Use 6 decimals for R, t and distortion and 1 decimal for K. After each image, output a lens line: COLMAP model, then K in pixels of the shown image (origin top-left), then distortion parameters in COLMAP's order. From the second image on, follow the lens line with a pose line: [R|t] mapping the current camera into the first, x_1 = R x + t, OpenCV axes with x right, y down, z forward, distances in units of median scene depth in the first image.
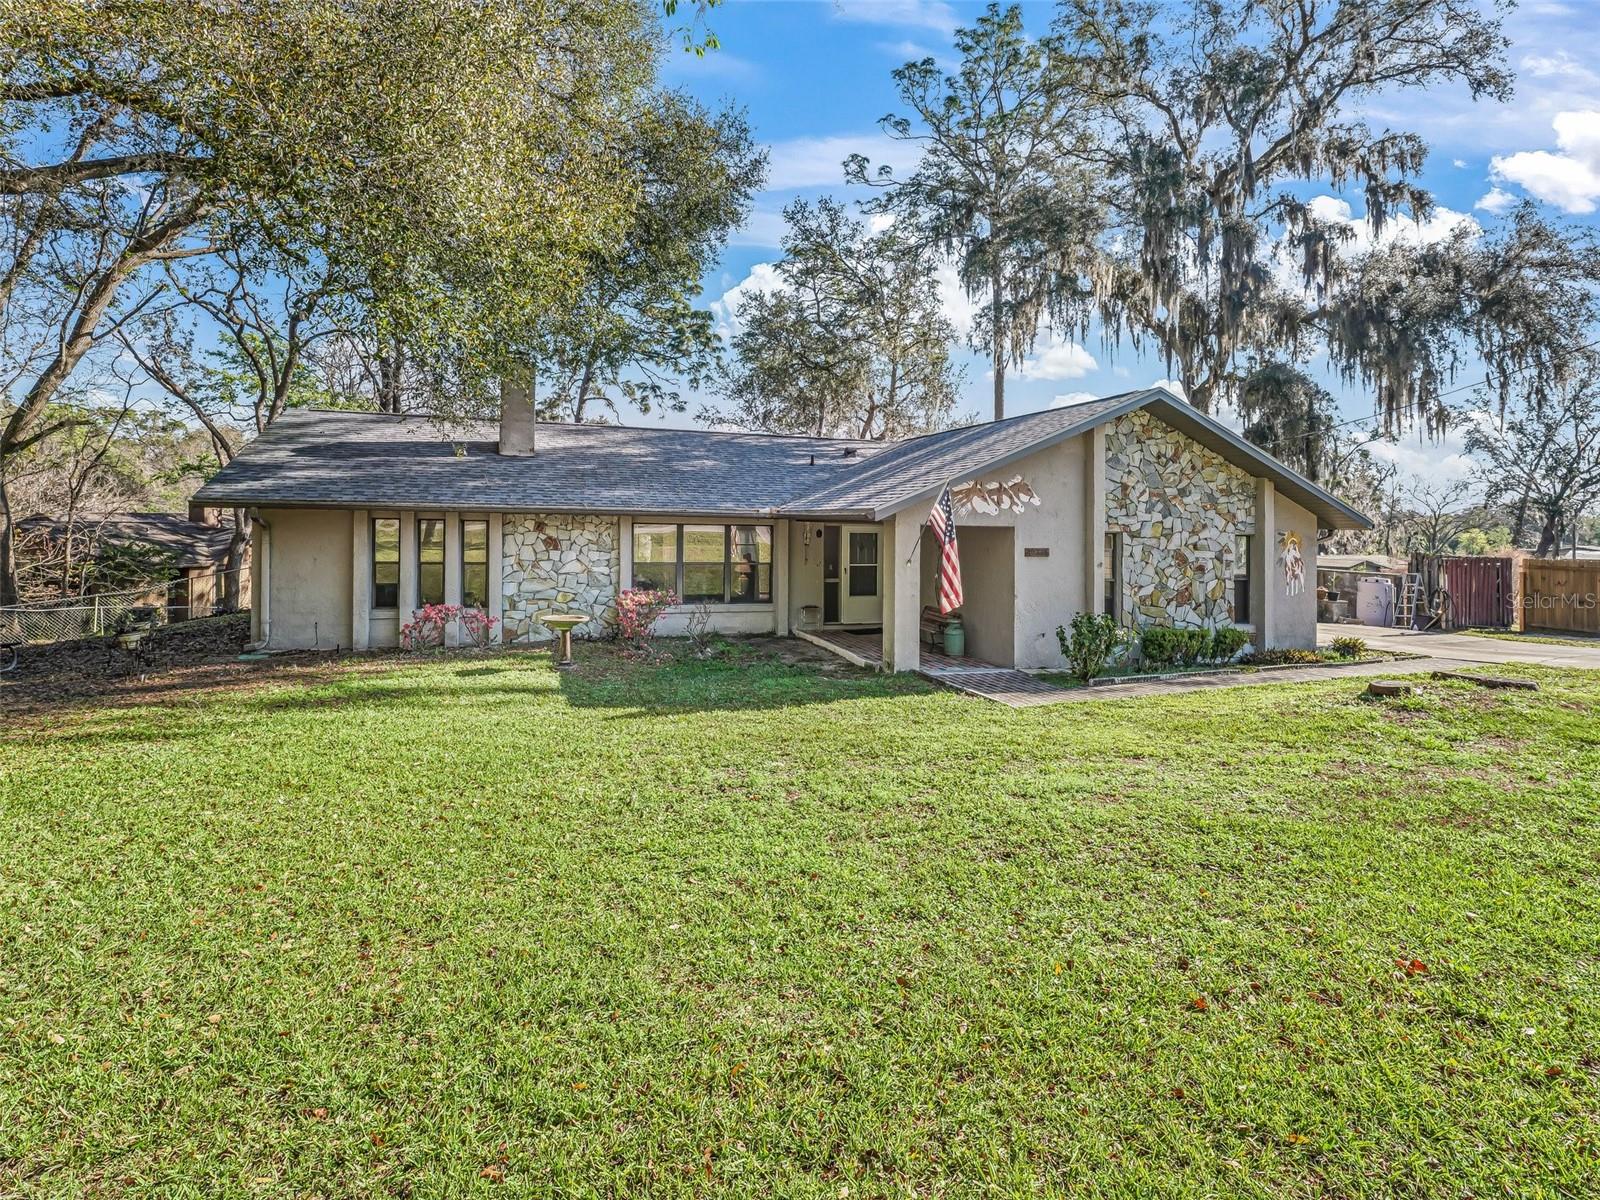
lens RADIAL K [[725.4, 0, 809.4], [0, 725.4, 545.9], [0, 0, 1]] dist [-0.017090, -0.000024]
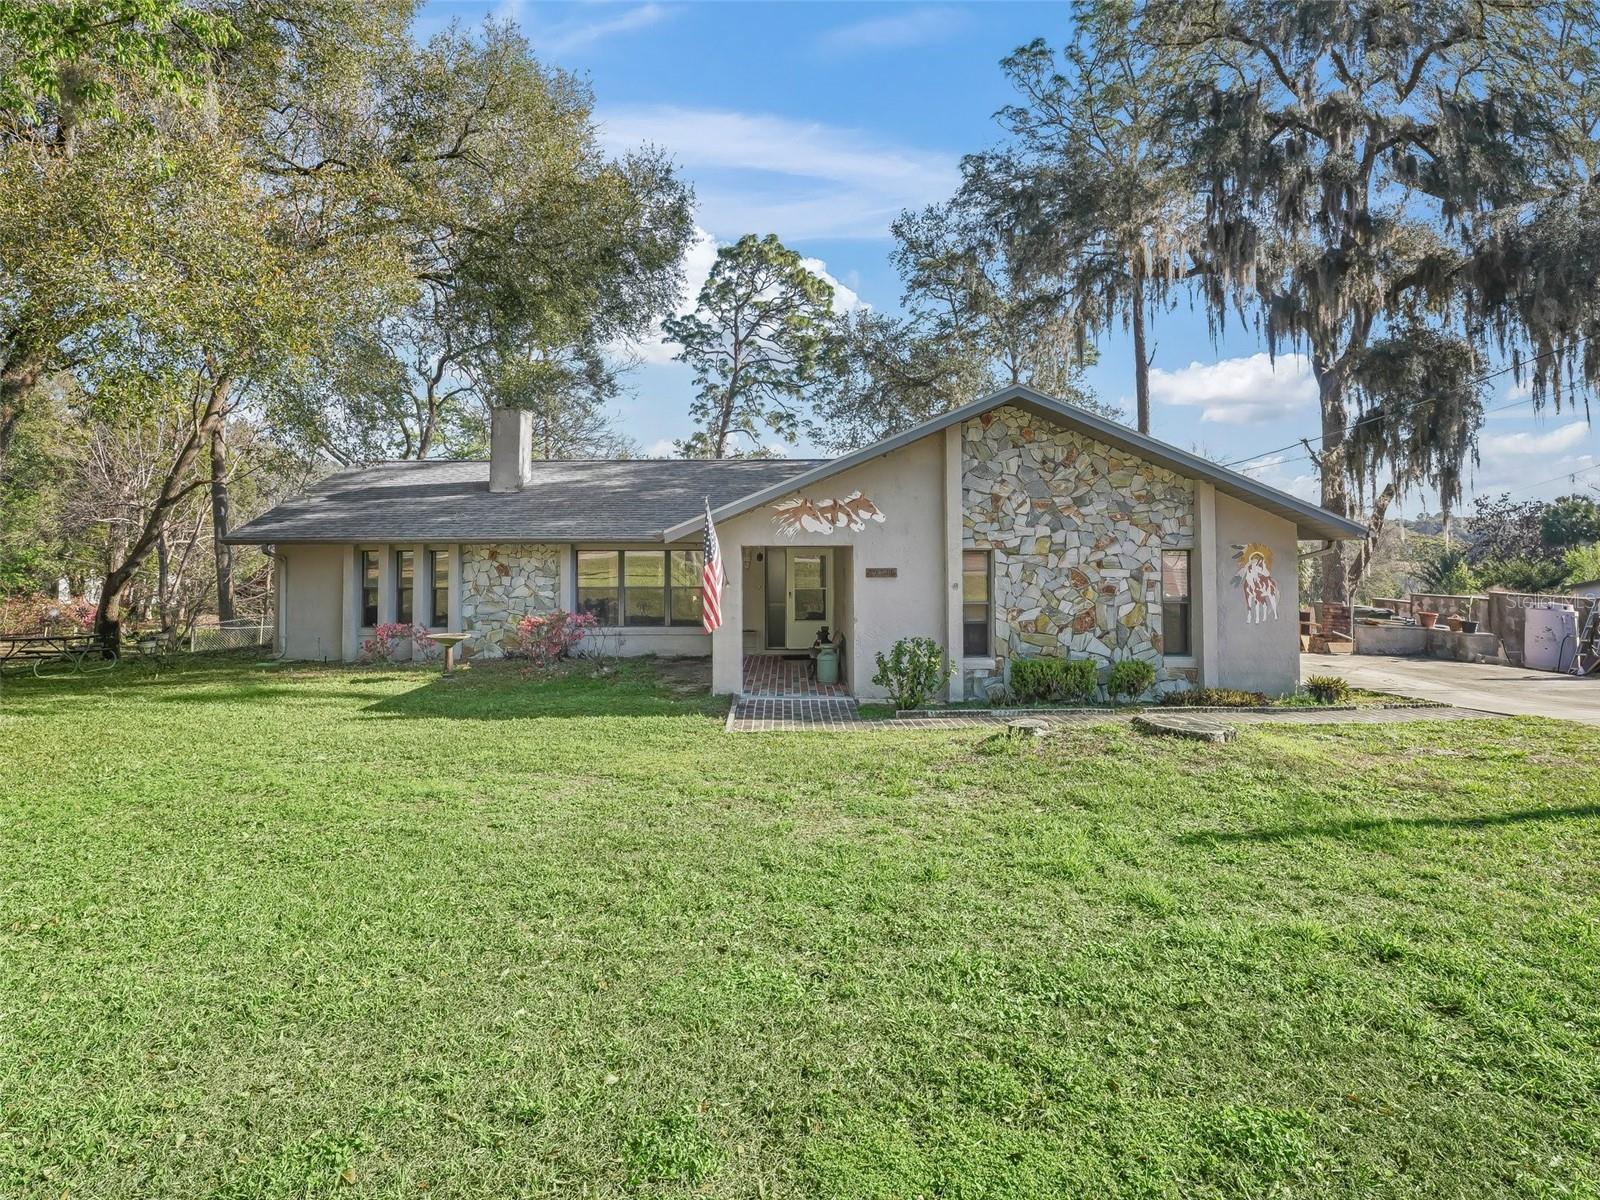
lens RADIAL K [[752.2, 0, 826.0], [0, 752.2, 557.2], [0, 0, 1]] dist [-0.013897, 0.000165]
pose [[0.953111, -0.018025, -0.302083, 0.491746], [0.011726, 0.999675, -0.022655, 0.009109], [0.302393, 0.018051, 0.953013, 0.054689]]
